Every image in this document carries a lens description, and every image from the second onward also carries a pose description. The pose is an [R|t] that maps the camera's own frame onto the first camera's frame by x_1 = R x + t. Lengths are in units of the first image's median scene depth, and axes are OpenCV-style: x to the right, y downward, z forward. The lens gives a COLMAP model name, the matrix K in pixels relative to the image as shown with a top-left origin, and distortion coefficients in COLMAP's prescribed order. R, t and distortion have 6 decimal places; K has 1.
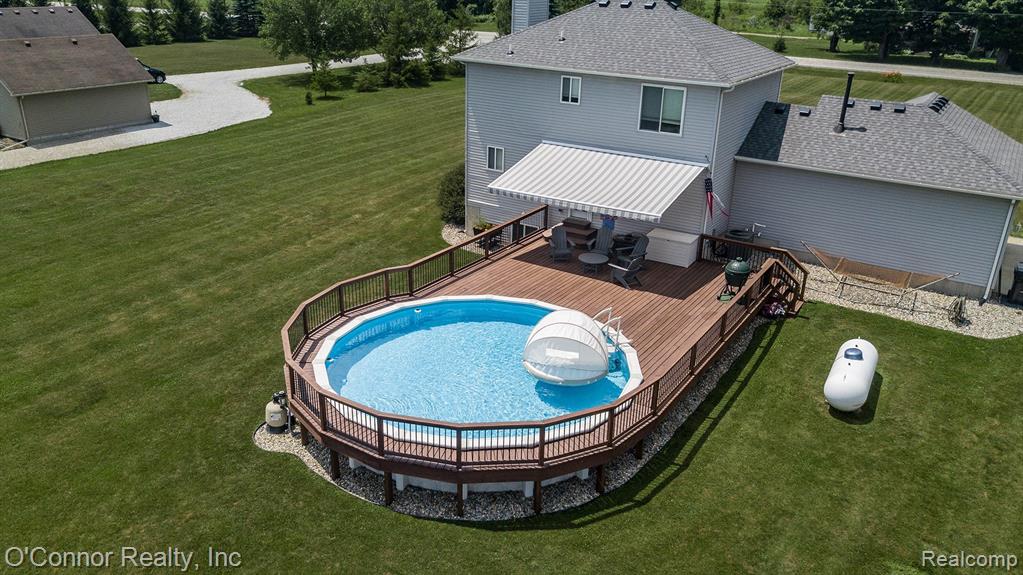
lens RADIAL K [[787.7, 0, 502.1], [0, 787.7, 291.4], [0, 0, 1]] dist [-0.002497, 0.006396]
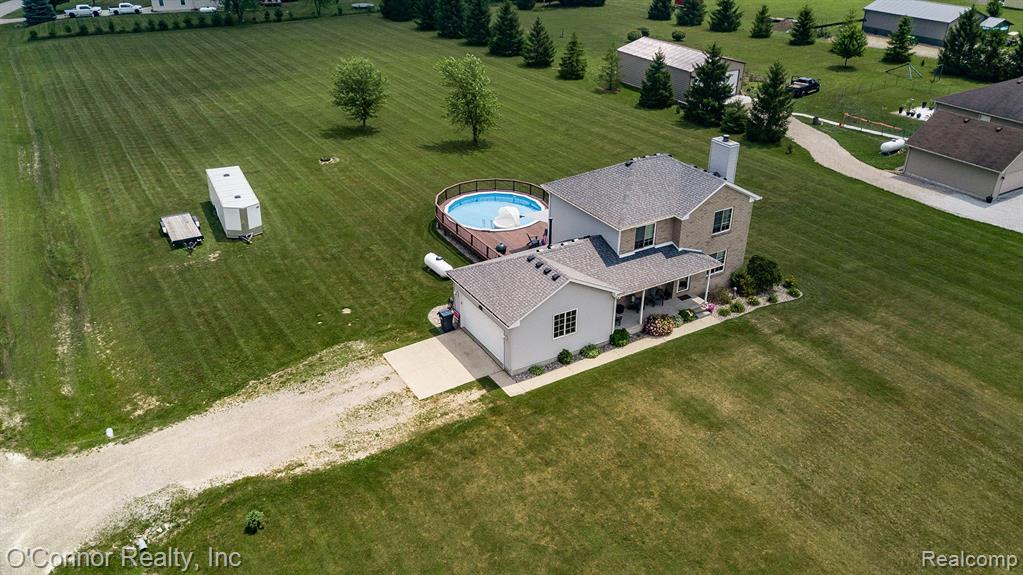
lens RADIAL K [[787.7, 0, 502.1], [0, 787.7, 291.4], [0, 0, 1]] dist [-0.002497, 0.006396]
pose [[-0.449274, 0.406176, -0.795722, 2.030878], [-0.348442, 0.740472, 0.574708, -1.169907], [0.822643, 0.535464, -0.191146, 1.398297]]
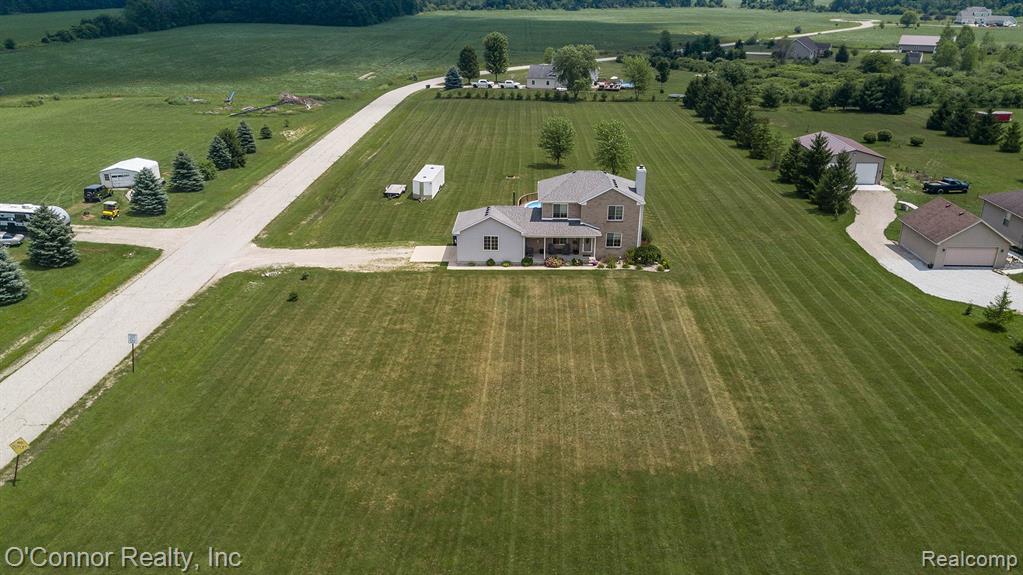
lens RADIAL K [[786.2, 0, 504.6], [0, 786.2, 290.4], [0, 0, 1]] dist [0.010933, -0.000588]
pose [[-0.858832, 0.167867, -0.483970, 2.145047], [-0.213680, 0.741260, 0.636297, -2.051503], [0.465562, 0.649888, -0.600748, 3.255026]]
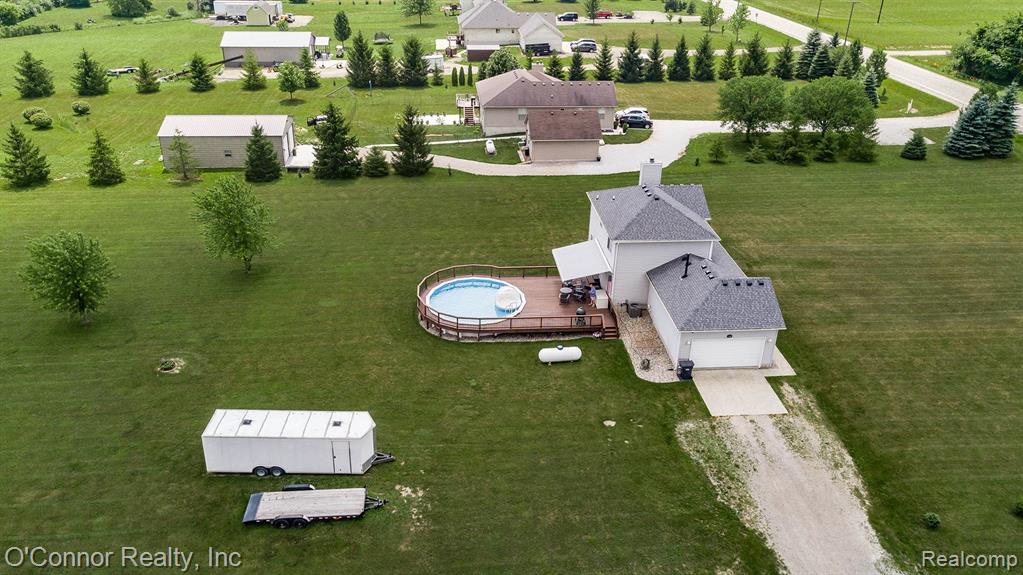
lens RADIAL K [[787.7, 0, 502.1], [0, 787.7, 291.4], [0, 0, 1]] dist [-0.002497, 0.006396]
pose [[0.612665, 0.351154, -0.708048, 1.769318], [-0.301218, 0.932004, 0.201585, -0.485077], [0.730691, 0.089773, 0.676780, -0.844230]]
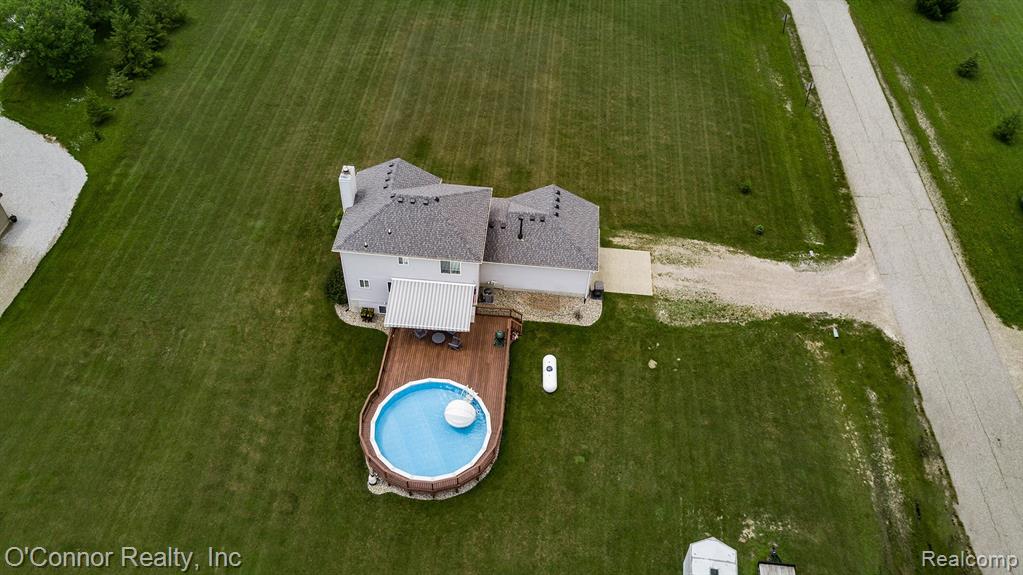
lens RADIAL K [[787.7, 0, 502.1], [0, 787.7, 291.4], [0, 0, 1]] dist [-0.002497, 0.006396]
pose [[0.880637, -0.345805, 0.323880, -0.409001], [0.170865, 0.869386, 0.463653, -1.185868], [-0.441910, -0.352970, 0.824699, -0.905598]]
